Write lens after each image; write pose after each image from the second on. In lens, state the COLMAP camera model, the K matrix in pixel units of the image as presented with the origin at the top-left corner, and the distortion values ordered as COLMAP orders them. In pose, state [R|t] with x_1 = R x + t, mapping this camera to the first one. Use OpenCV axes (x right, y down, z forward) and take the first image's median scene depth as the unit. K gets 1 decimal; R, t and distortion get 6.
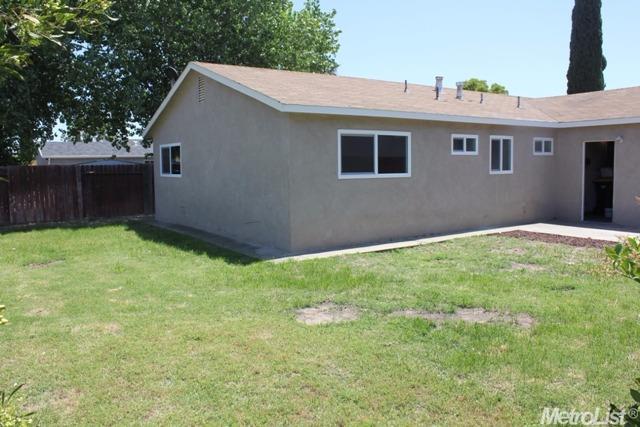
lens RADIAL K [[537.1, 0, 322.8], [0, 537.1, 212.5], [0, 0, 1]] dist [-0.144417, 0.110337]
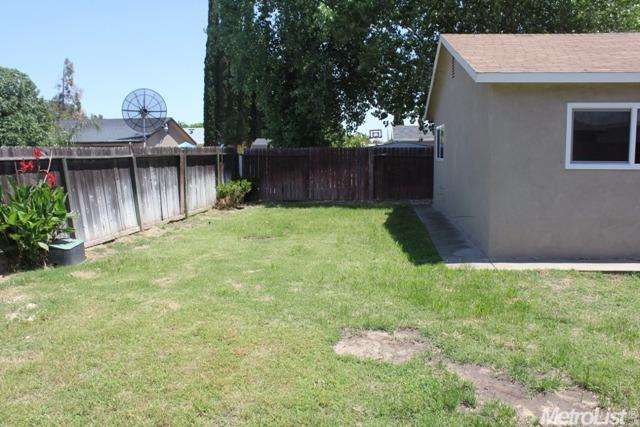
lens RADIAL K [[537.1, 0, 321.8], [0, 537.1, 209.7], [0, 0, 1]] dist [-0.144417, 0.110337]
pose [[0.761195, 0.078409, -0.643766, 0.234168], [-0.063679, 0.996904, 0.046125, -0.016928], [0.645390, 0.005884, 0.763831, 0.209757]]
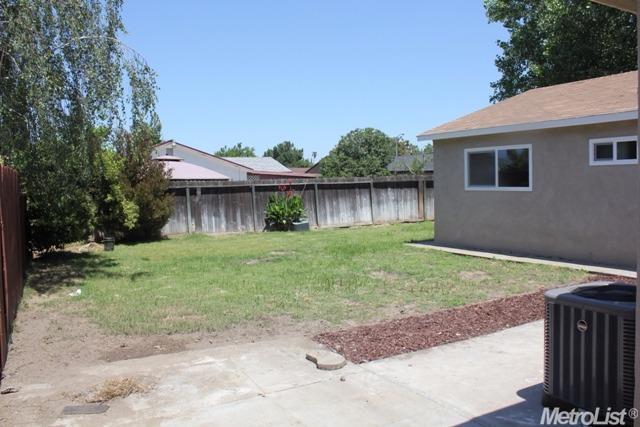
lens RADIAL K [[537.1, 0, 320.4], [0, 537.1, 214.9], [0, 0, 1]] dist [-0.144417, 0.110337]
pose [[-0.078945, 0.078415, -0.993790, 1.177221], [-0.064629, 0.994402, 0.083597, -0.082362], [0.994782, 0.070827, -0.073435, 0.735970]]
